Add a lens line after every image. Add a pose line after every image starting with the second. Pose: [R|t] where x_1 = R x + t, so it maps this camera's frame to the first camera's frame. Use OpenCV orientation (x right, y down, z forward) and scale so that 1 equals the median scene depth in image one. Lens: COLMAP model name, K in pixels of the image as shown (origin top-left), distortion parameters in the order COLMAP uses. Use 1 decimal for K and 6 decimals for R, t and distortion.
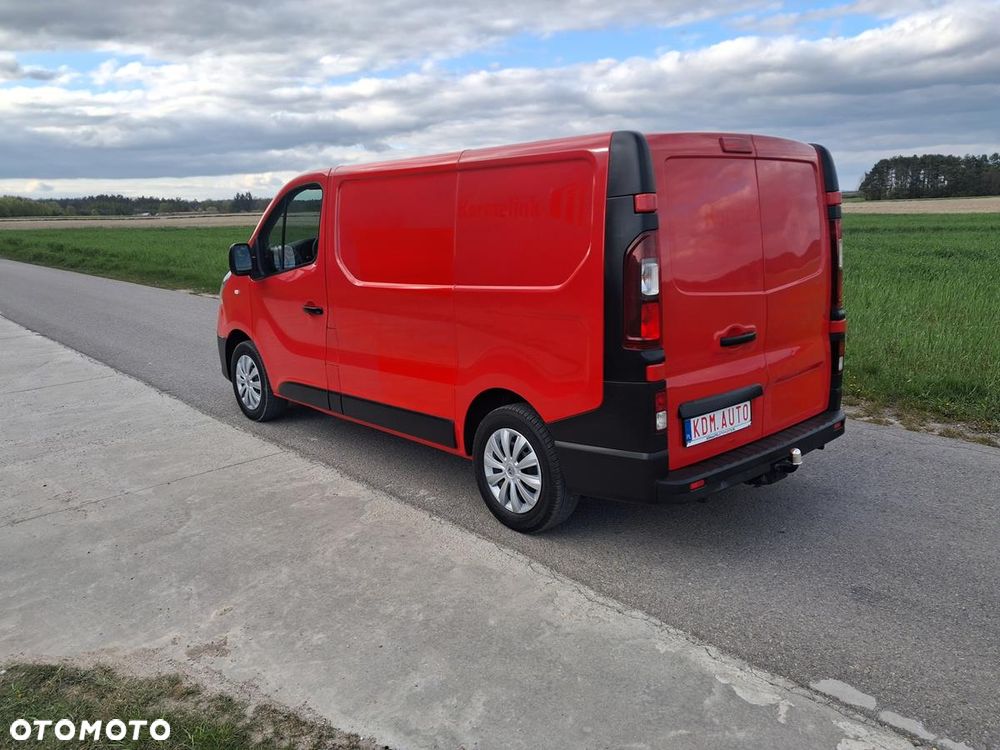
lens RADIAL K [[790.9, 0, 508.6], [0, 790.9, 377.5], [0, 0, 1]] dist [0.017757, -0.009526]
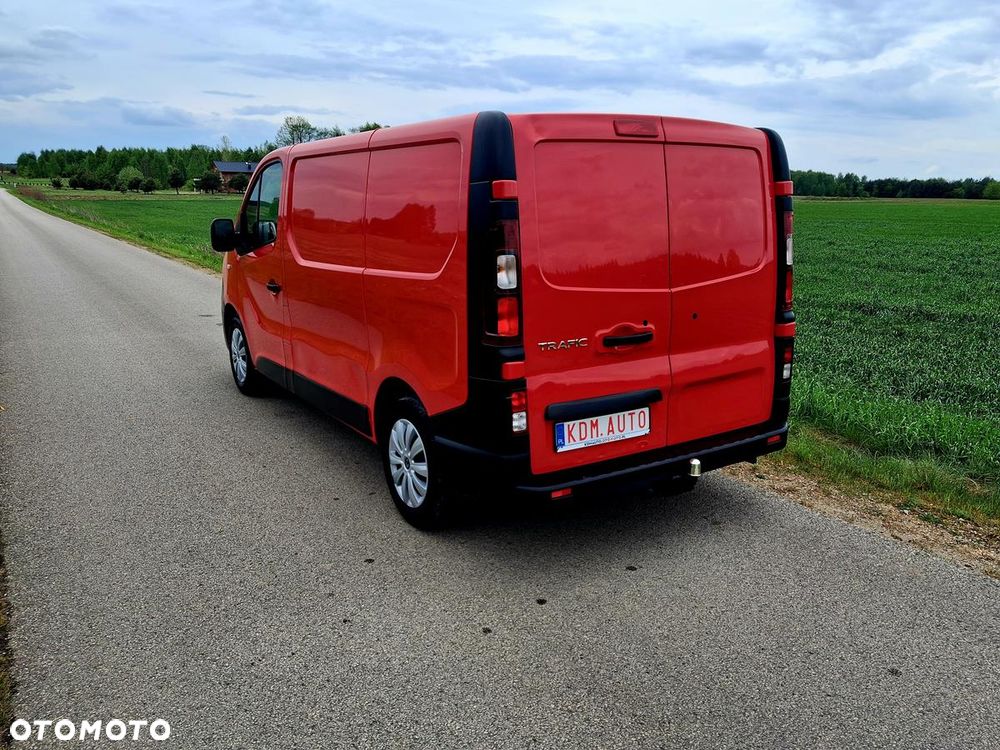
lens RADIAL K [[791.6, 0, 536.2], [0, 791.6, 374.7], [0, 0, 1]] dist [0.022834, -0.007205]
pose [[0.990831, 0.057608, -0.122208, 0.295548], [-0.055095, 0.998196, 0.023847, -0.023738], [0.123361, -0.016895, 0.992218, 0.071571]]
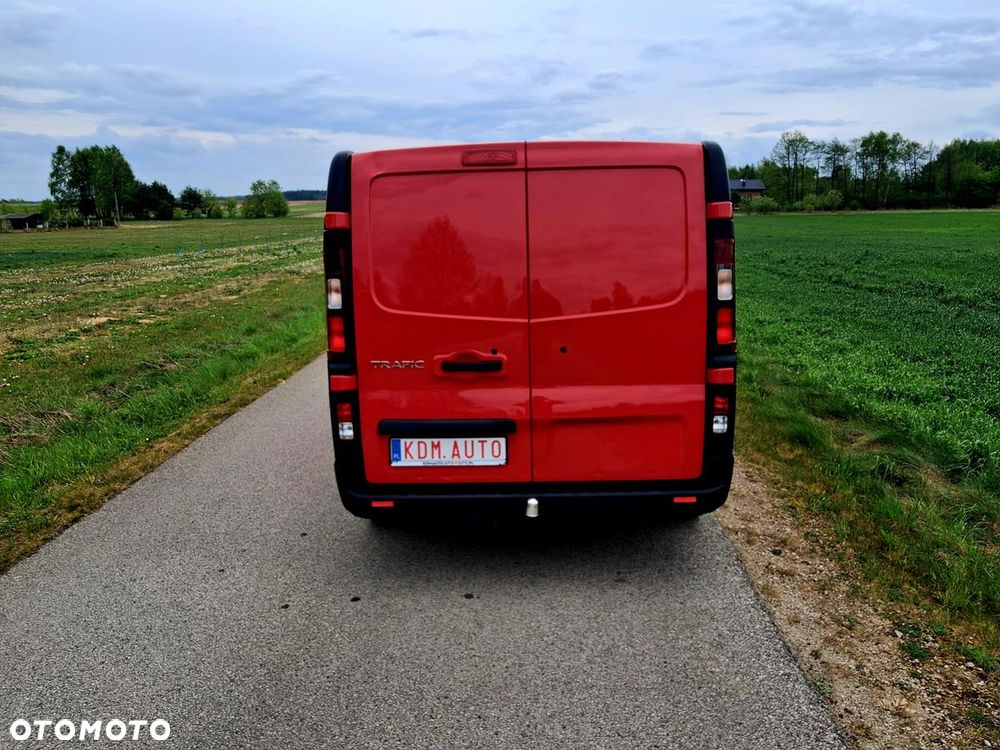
lens RADIAL K [[806.8, 0, 521.6], [0, 806.8, 372.2], [0, 0, 1]] dist [-0.000527, -0.005945]
pose [[0.733264, 0.143999, -0.664521, 0.950415], [-0.139154, 0.988413, 0.060636, -0.106371], [0.665553, 0.048008, 0.744805, 0.337058]]
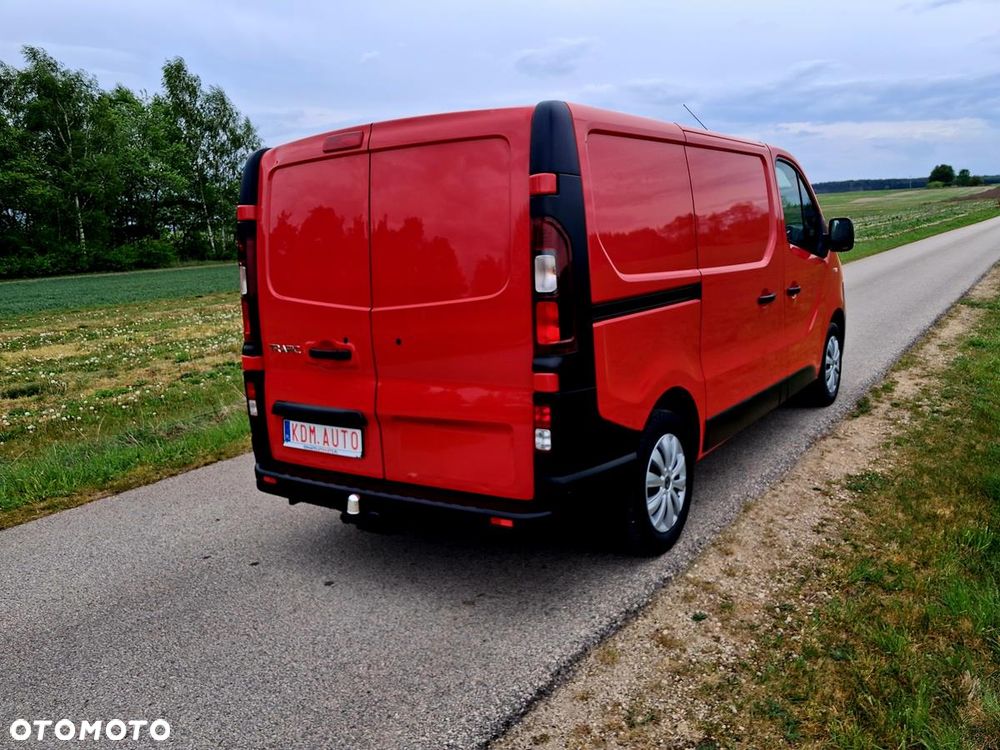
lens RADIAL K [[806.8, 0, 521.6], [0, 806.8, 372.2], [0, 0, 1]] dist [-0.000527, -0.005945]
pose [[0.246524, 0.182181, -0.951859, 1.231901], [-0.147872, 0.977743, 0.148838, -0.199995], [0.957789, 0.104061, 0.267976, 0.958577]]
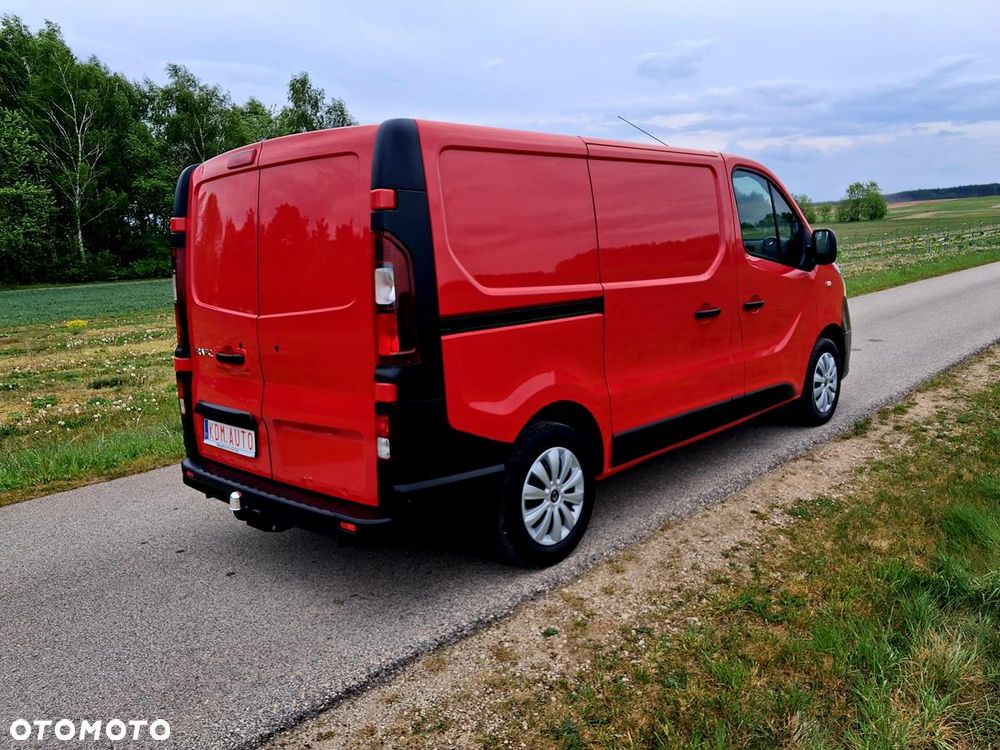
lens RADIAL K [[802.1, 0, 508.5], [0, 802.1, 378.9], [0, 0, 1]] dist [0.003677, 0.003617]
pose [[0.093042, 0.189833, -0.977398, 1.286370], [-0.153955, 0.972593, 0.174244, -0.248895], [0.983687, 0.134263, 0.119718, 1.214985]]
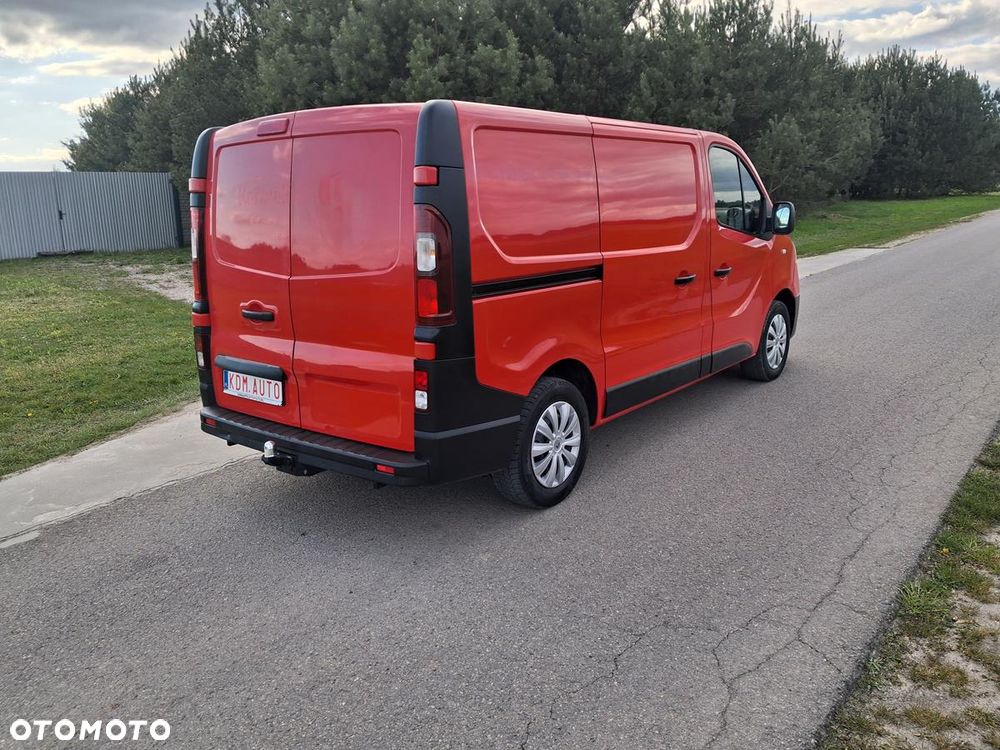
lens RADIAL K [[802.1, 0, 508.5], [0, 802.1, 378.9], [0, 0, 1]] dist [0.003677, 0.003617]
pose [[0.176372, 0.253032, -0.951245, 1.368678], [-0.186463, 0.957486, 0.220120, -0.261307], [0.966501, 0.138549, 0.216054, 1.093798]]
